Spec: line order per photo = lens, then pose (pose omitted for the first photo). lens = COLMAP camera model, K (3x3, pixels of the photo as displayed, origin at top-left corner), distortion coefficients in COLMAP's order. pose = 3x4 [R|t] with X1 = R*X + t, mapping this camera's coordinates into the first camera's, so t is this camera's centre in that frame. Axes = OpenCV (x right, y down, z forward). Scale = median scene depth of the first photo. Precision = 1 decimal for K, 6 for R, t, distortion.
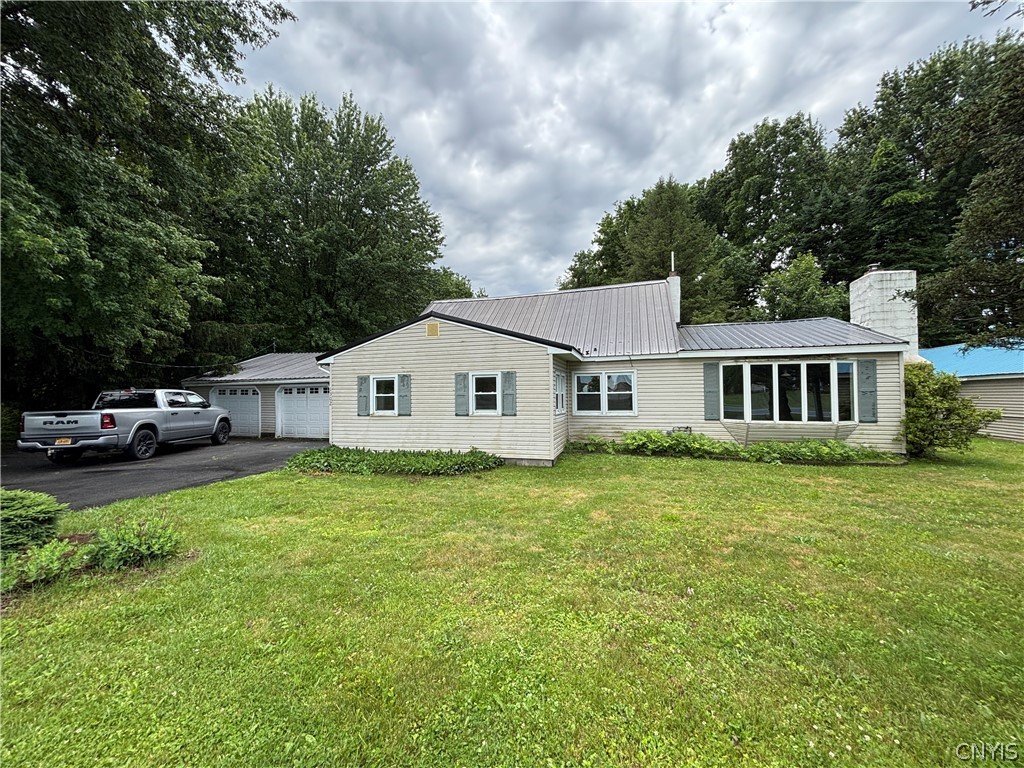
lens RADIAL K [[409.6, 0, 512.0], [0, 409.6, 384.0], [0, 0, 1]] dist [-0.000924, -0.000498]
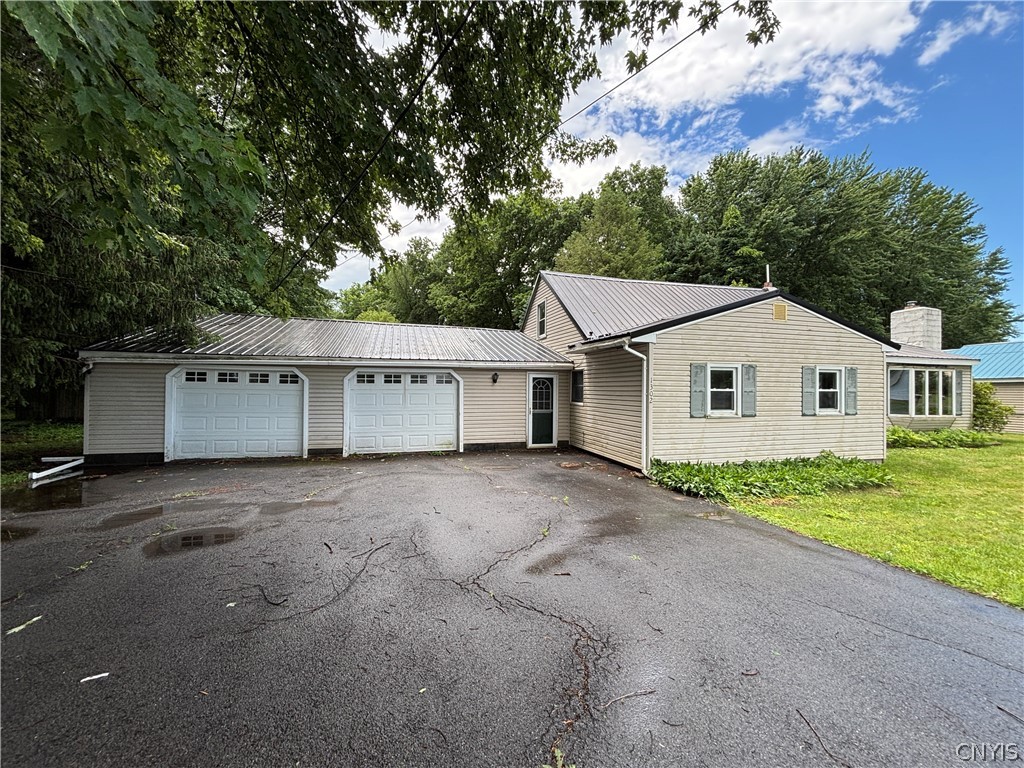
lens RADIAL K [[409.6, 0, 512.0], [0, 409.6, 384.0], [0, 0, 1]] dist [-0.000924, -0.000498]
pose [[0.849282, 0.023369, 0.527422, -1.039107], [-0.030657, 0.999517, 0.005080, 0.023689], [-0.527049, -0.020484, 0.849588, 0.552298]]
